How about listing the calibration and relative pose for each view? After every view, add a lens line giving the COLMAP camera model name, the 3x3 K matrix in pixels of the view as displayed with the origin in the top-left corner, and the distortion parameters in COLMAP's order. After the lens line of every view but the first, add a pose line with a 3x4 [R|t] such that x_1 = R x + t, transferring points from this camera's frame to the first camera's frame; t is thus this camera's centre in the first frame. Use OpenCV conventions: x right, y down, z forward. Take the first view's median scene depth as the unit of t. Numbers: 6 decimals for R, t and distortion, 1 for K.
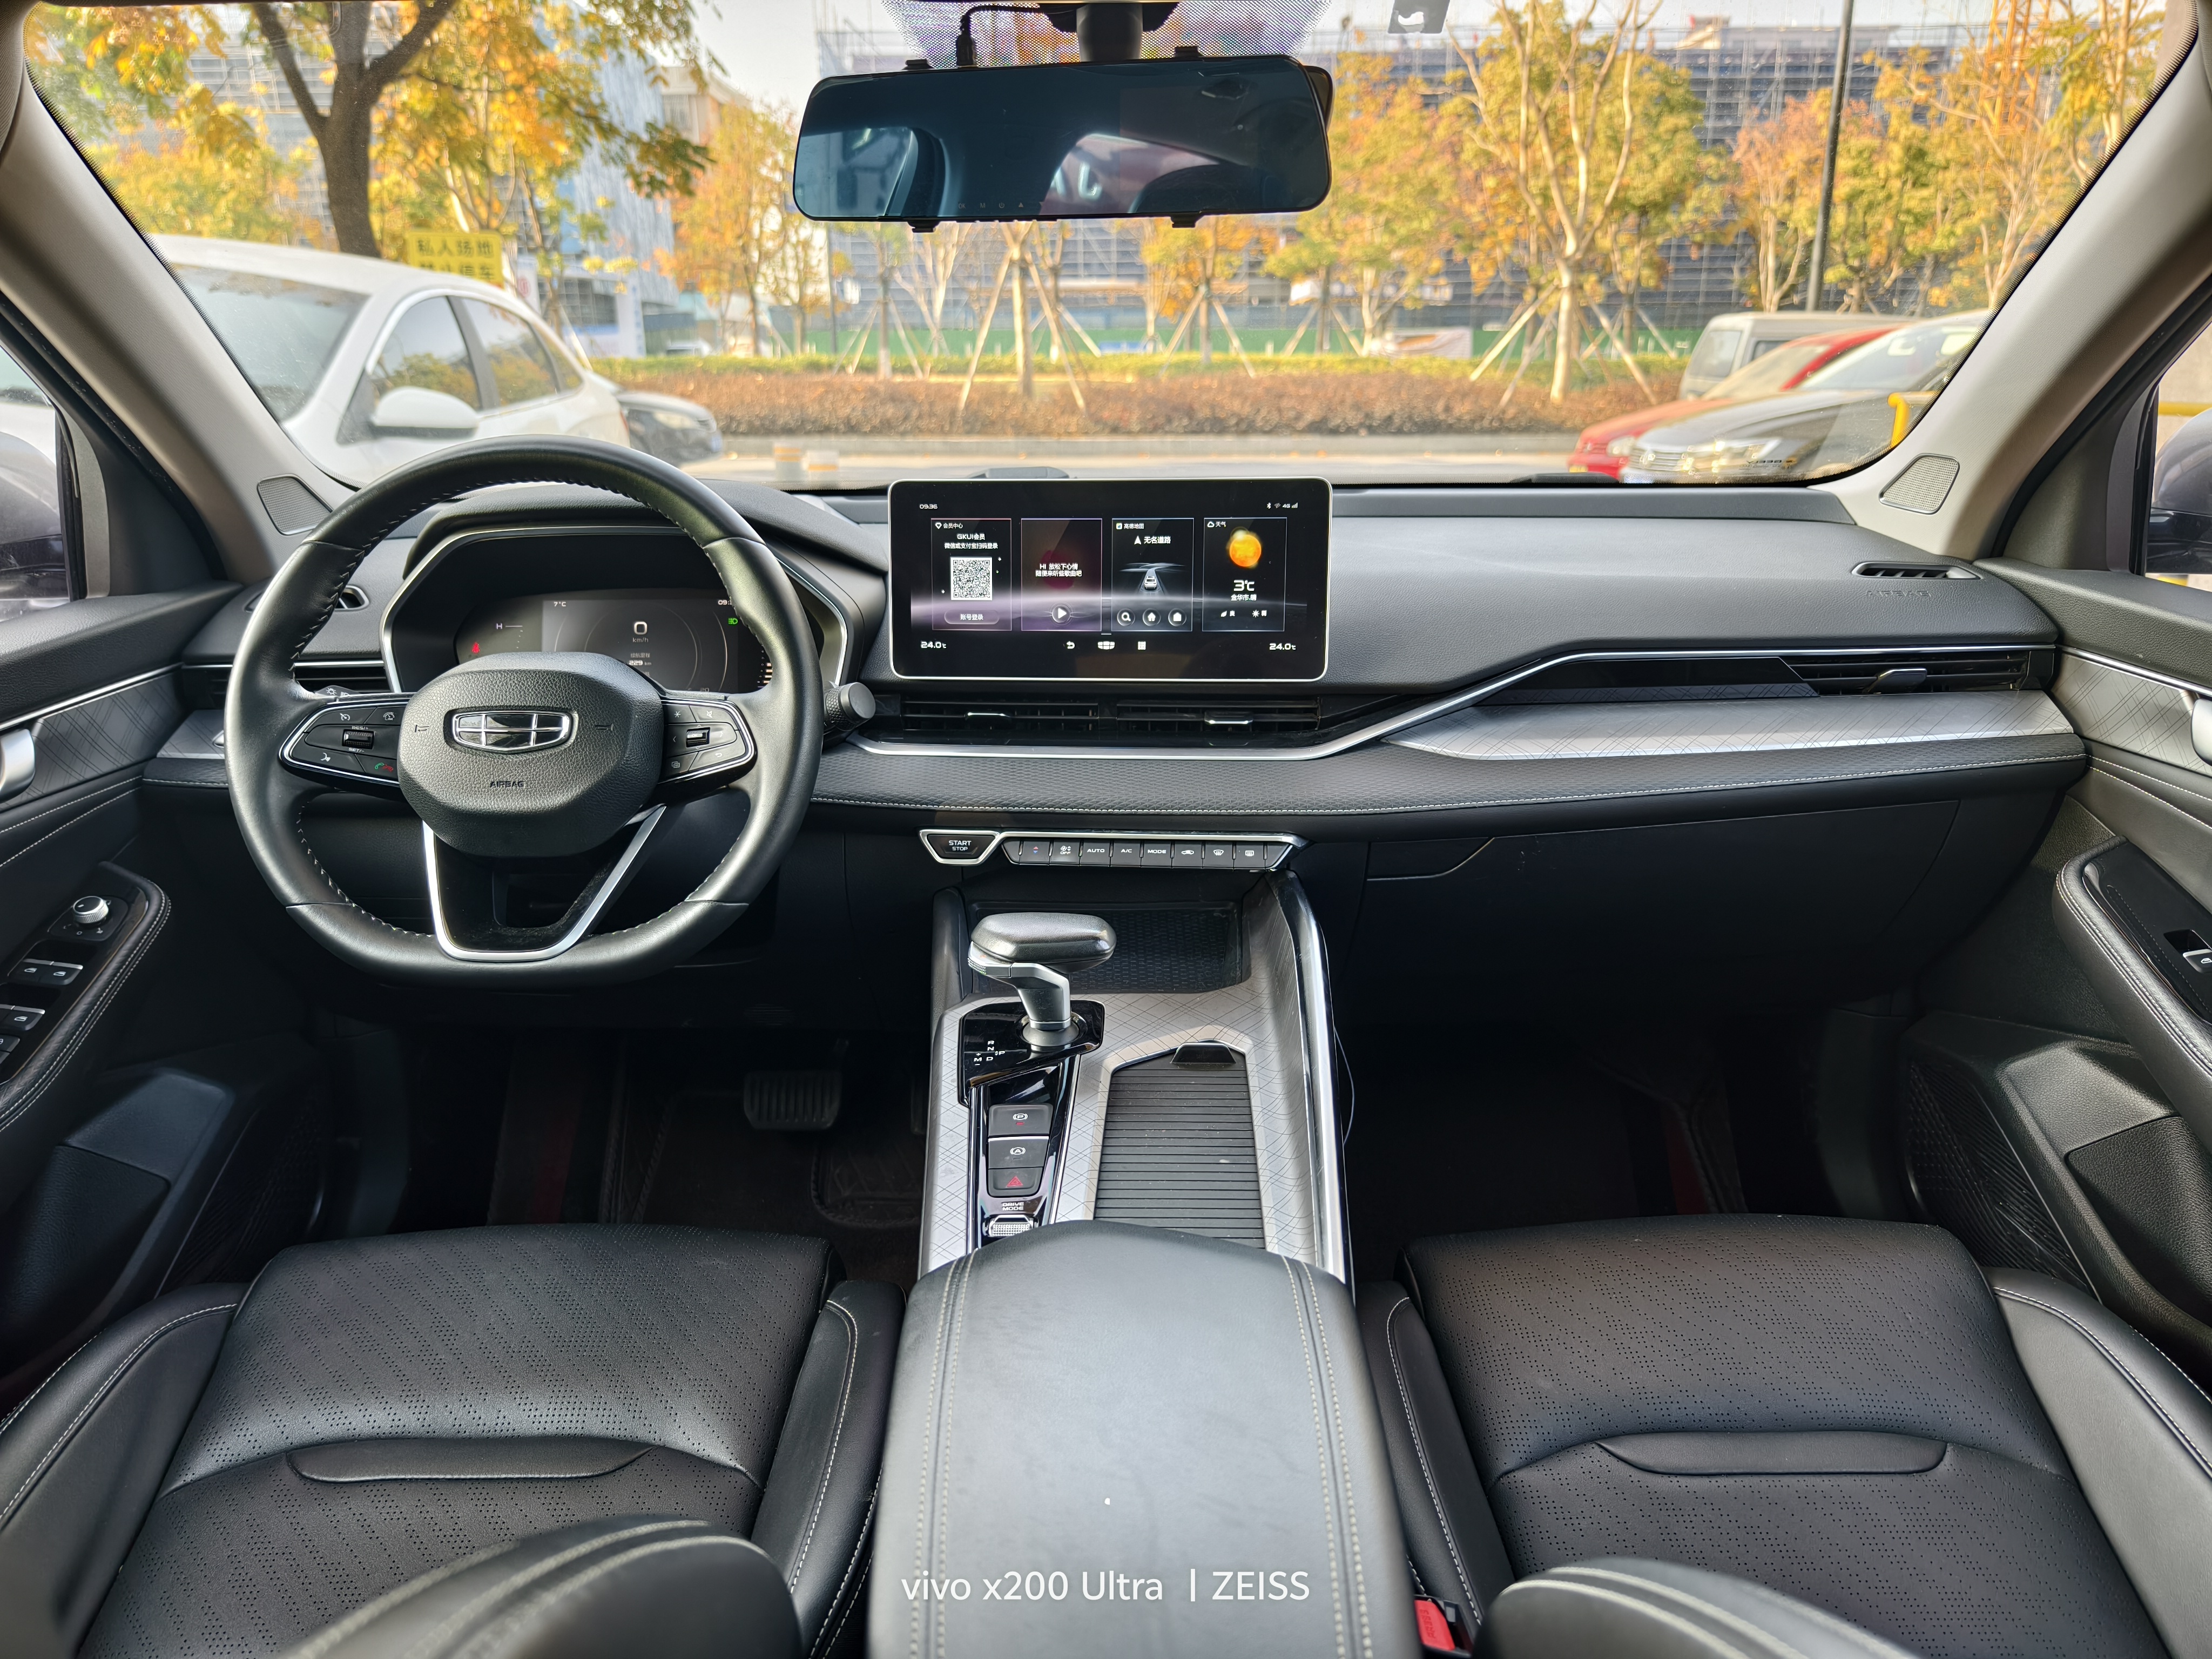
lens RADIAL K [[1546.4, 0, 1106.0], [0, 1546.4, 829.5], [0, 0, 1]] dist [0.076681, -0.128805]
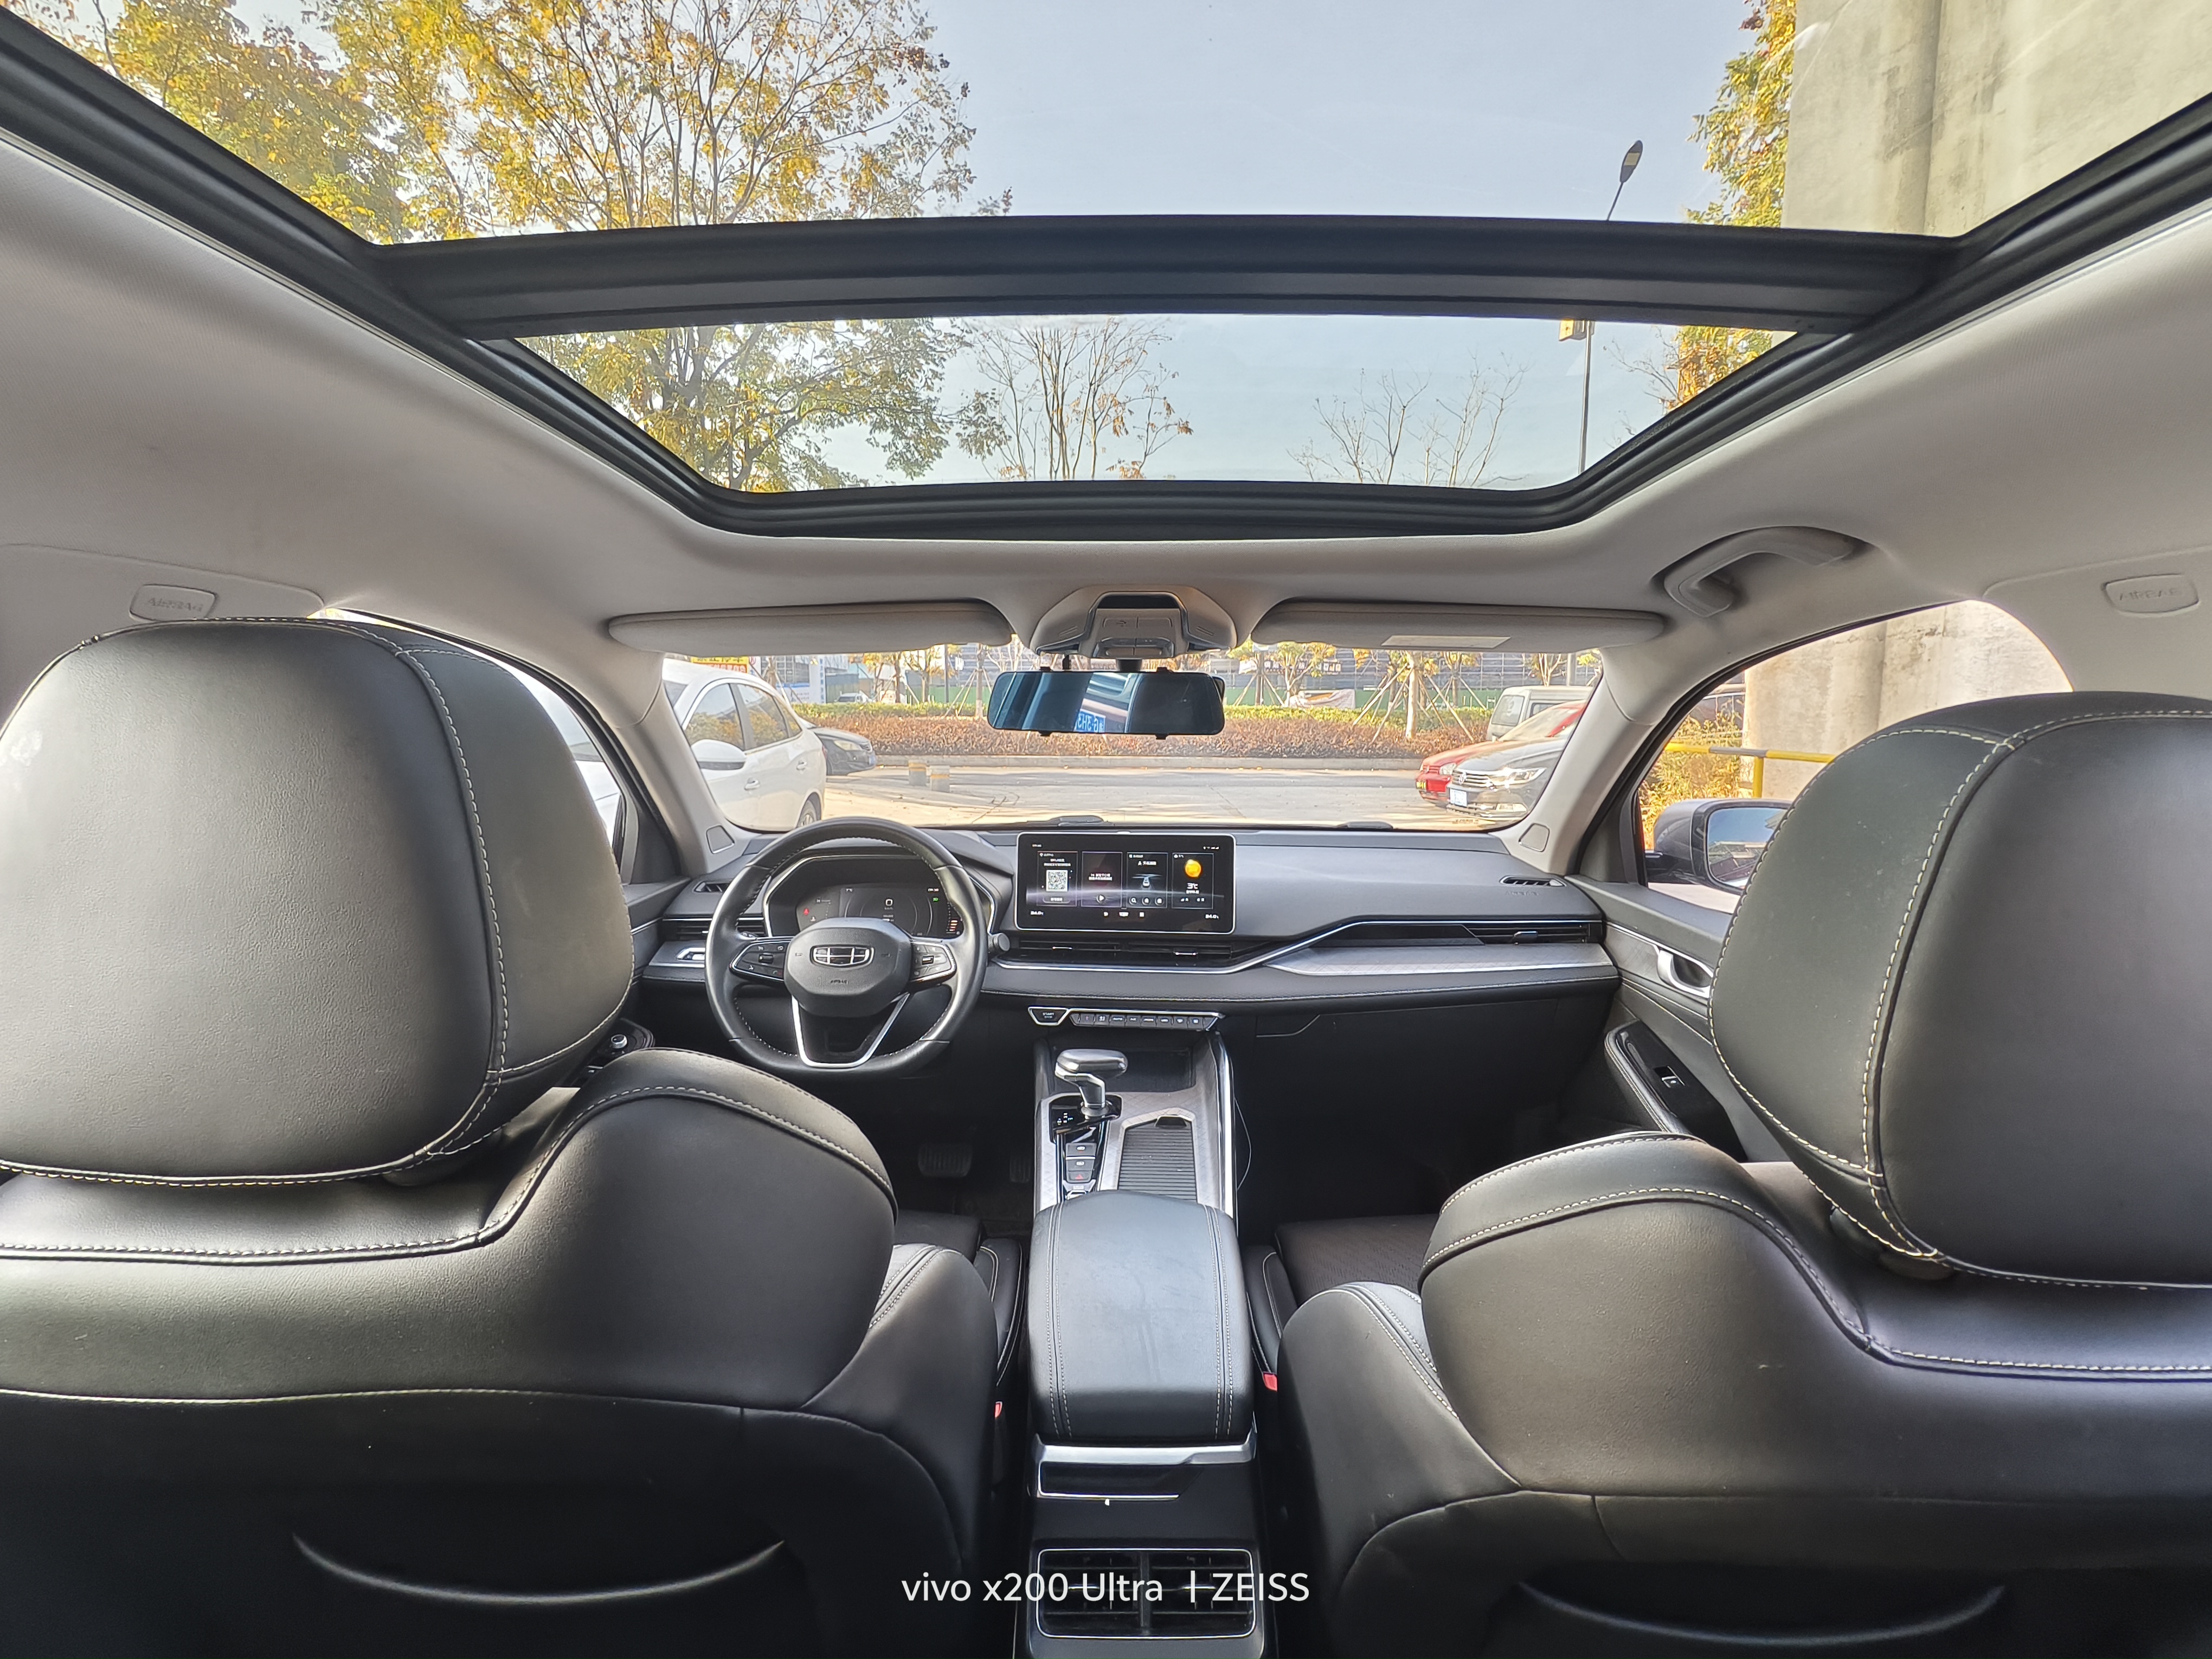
lens RADIAL K [[1047.8, 0, 1106.0], [0, 1047.8, 829.5], [0, 0, 1]] dist [-0.001079, 0.000765]
pose [[0.999864, 0.011249, -0.012055, -0.007861], [-0.013158, 0.984974, -0.172202, 0.005830], [0.009937, 0.172337, 0.984988, -0.352583]]
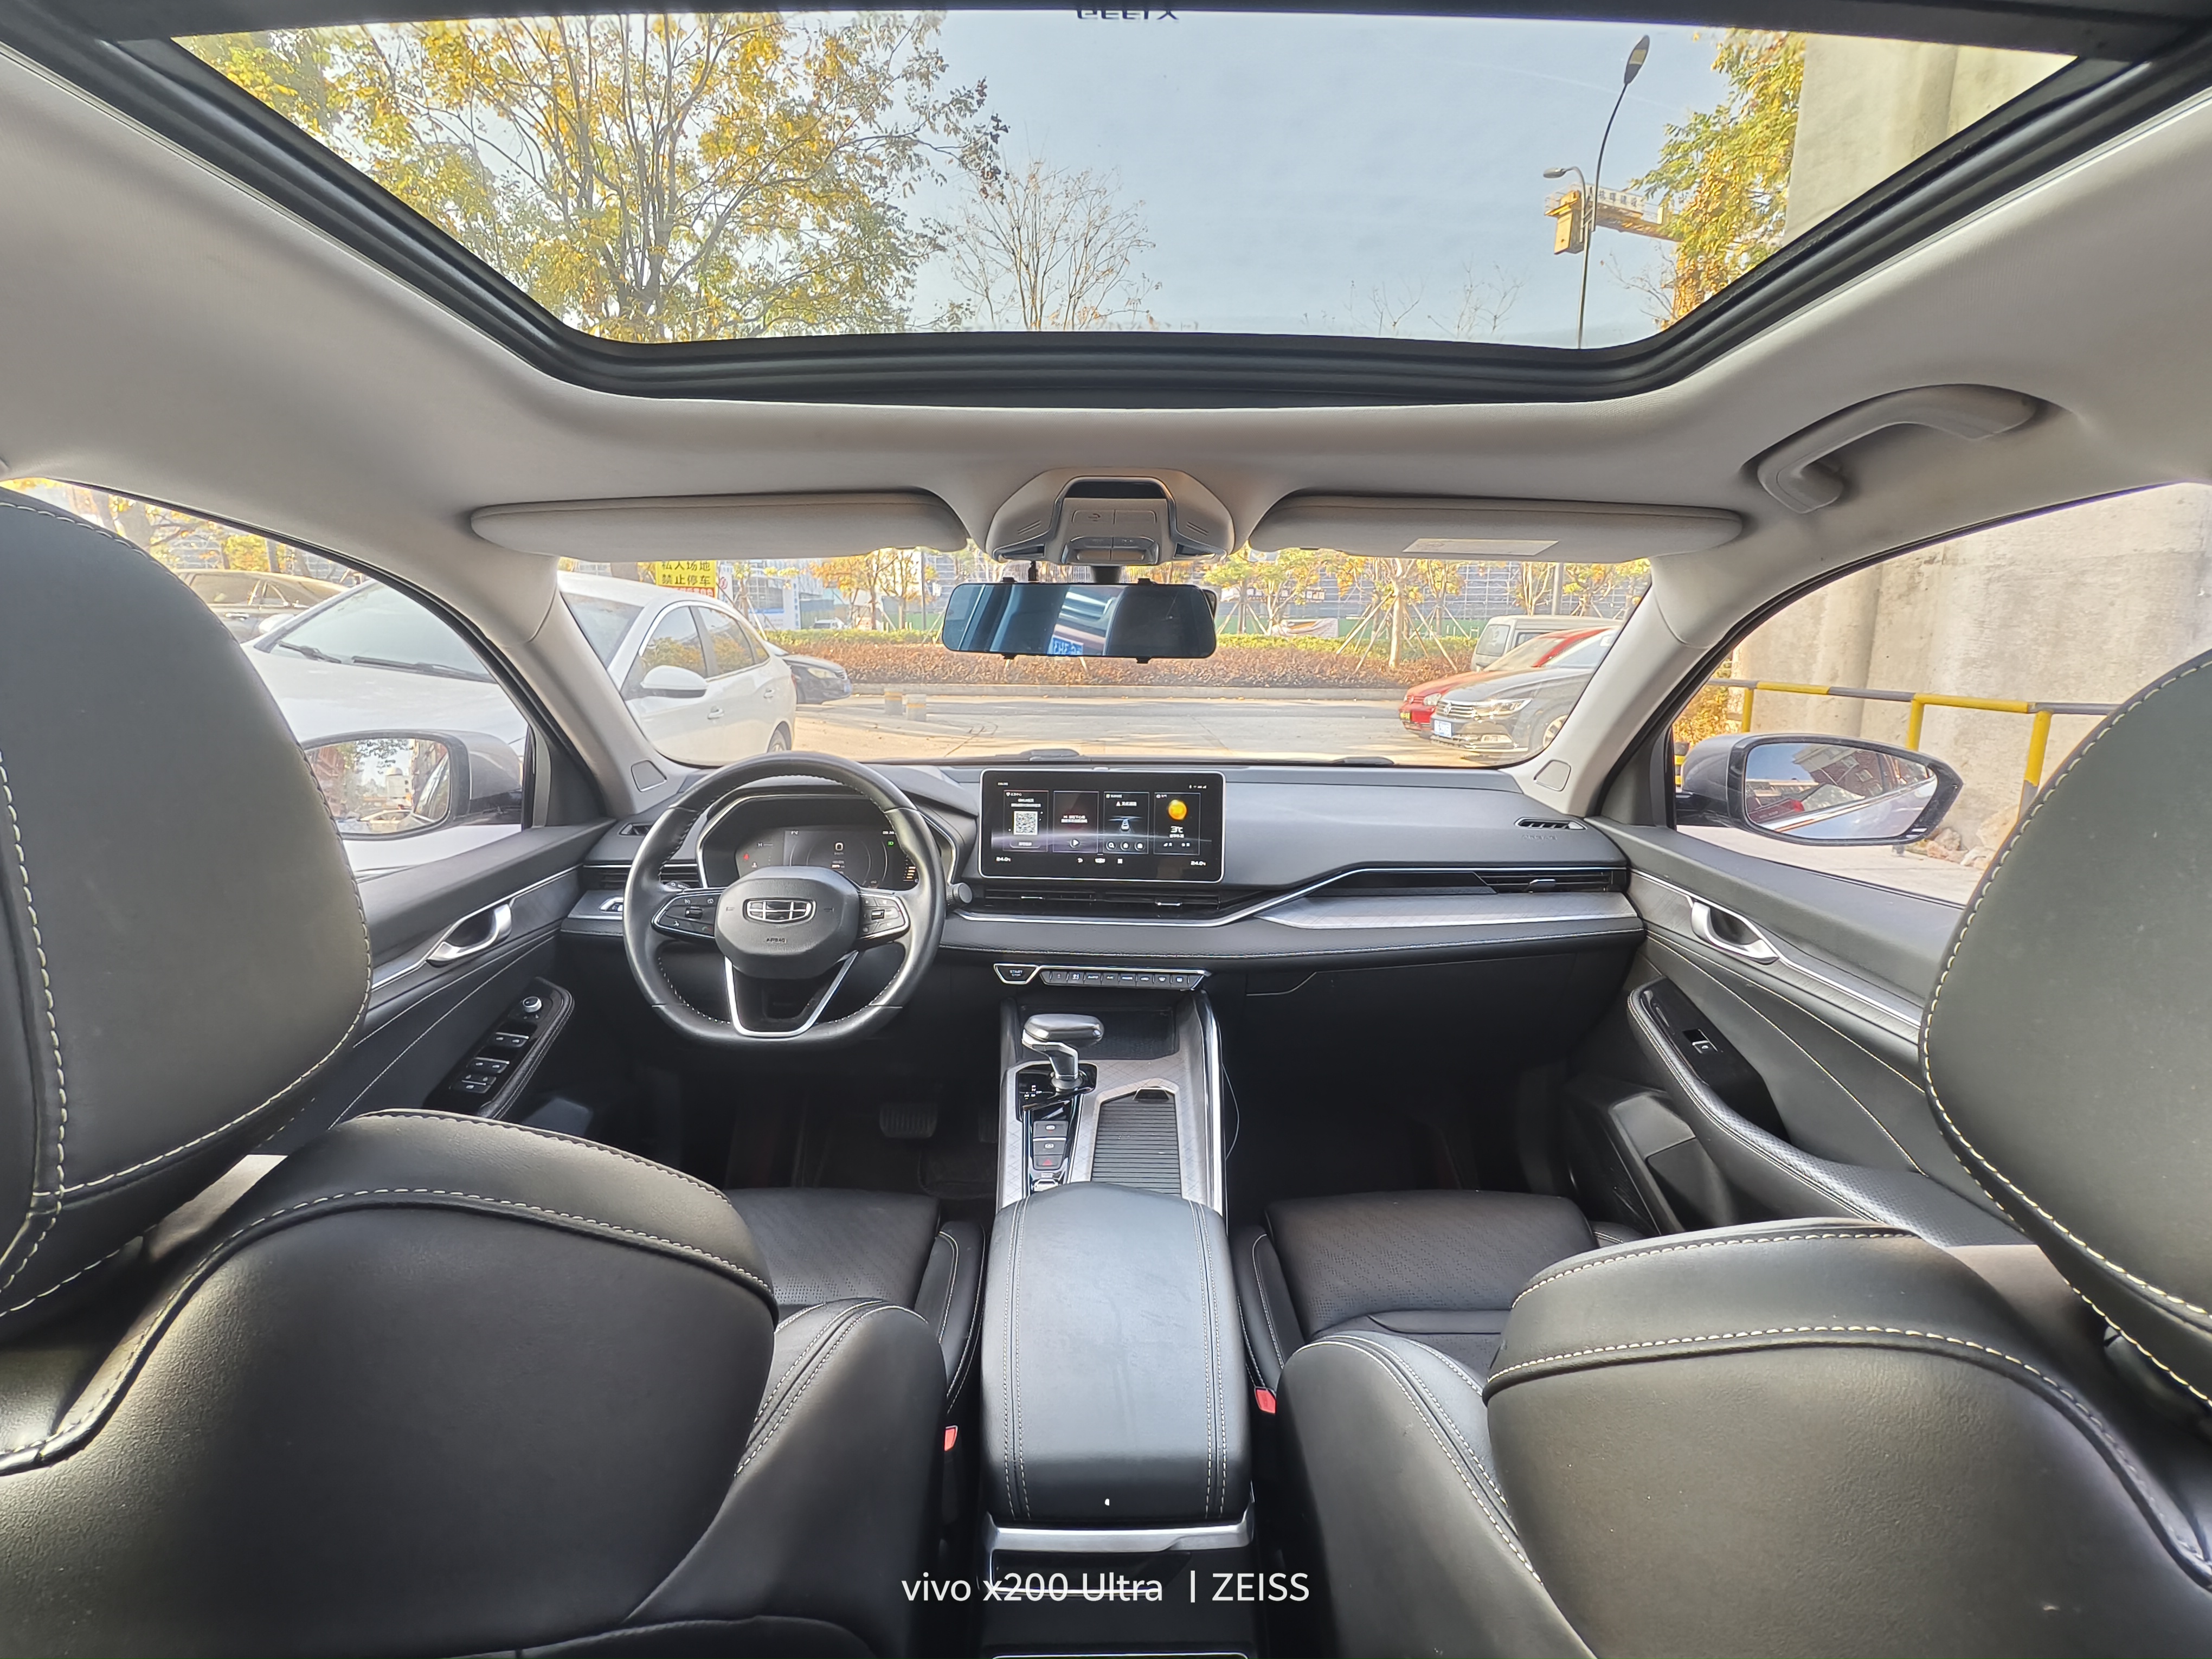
lens RADIAL K [[1047.8, 0, 1106.0], [0, 1047.8, 829.5], [0, 0, 1]] dist [-0.001079, 0.000765]
pose [[0.999888, 0.012926, 0.007527, -0.002784], [-0.012052, 0.994255, -0.106357, -0.026815], [-0.008858, 0.106254, 0.994300, -0.211088]]
